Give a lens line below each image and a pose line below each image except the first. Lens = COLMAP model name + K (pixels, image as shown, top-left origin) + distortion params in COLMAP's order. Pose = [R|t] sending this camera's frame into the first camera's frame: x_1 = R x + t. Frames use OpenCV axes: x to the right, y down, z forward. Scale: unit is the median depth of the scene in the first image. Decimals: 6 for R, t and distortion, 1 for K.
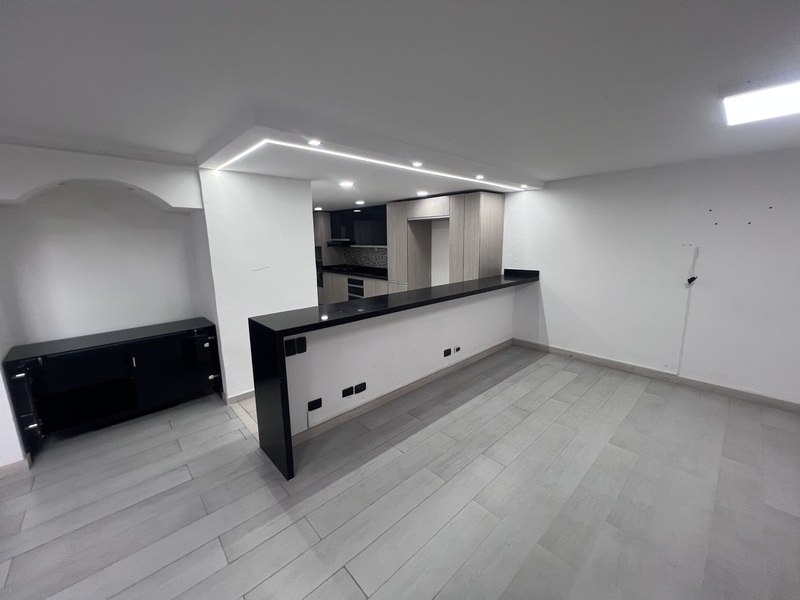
lens RADIAL K [[322.4, 0, 399.6], [0, 322.4, 296.9], [0, 0, 1]] dist [0.000028, -0.000140]
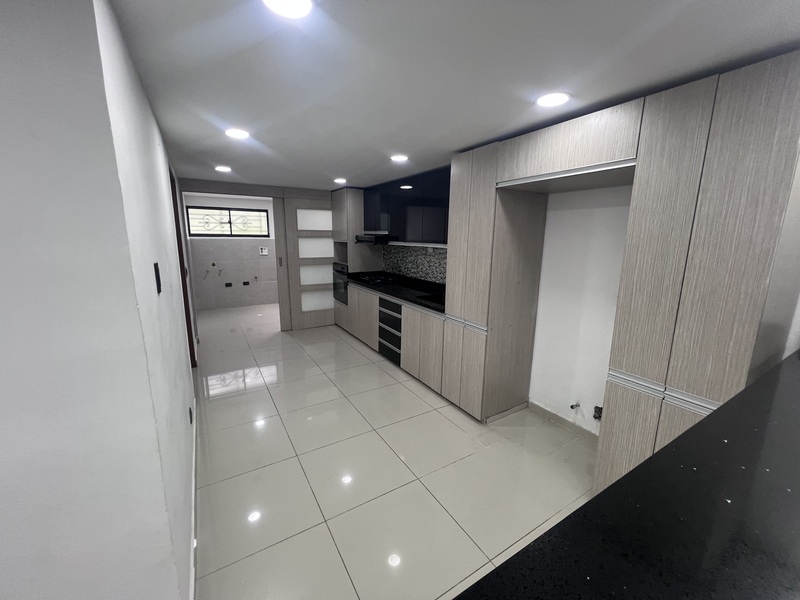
lens RADIAL K [[322.4, 0, 397.8], [0, 322.4, 298.4], [0, 0, 1]] dist [0.000028, -0.000140]
pose [[0.977744, 0.065488, -0.199317, -0.007585], [-0.063645, 0.997850, 0.015645, -0.065047], [0.199913, -0.002611, 0.979810, 0.410540]]
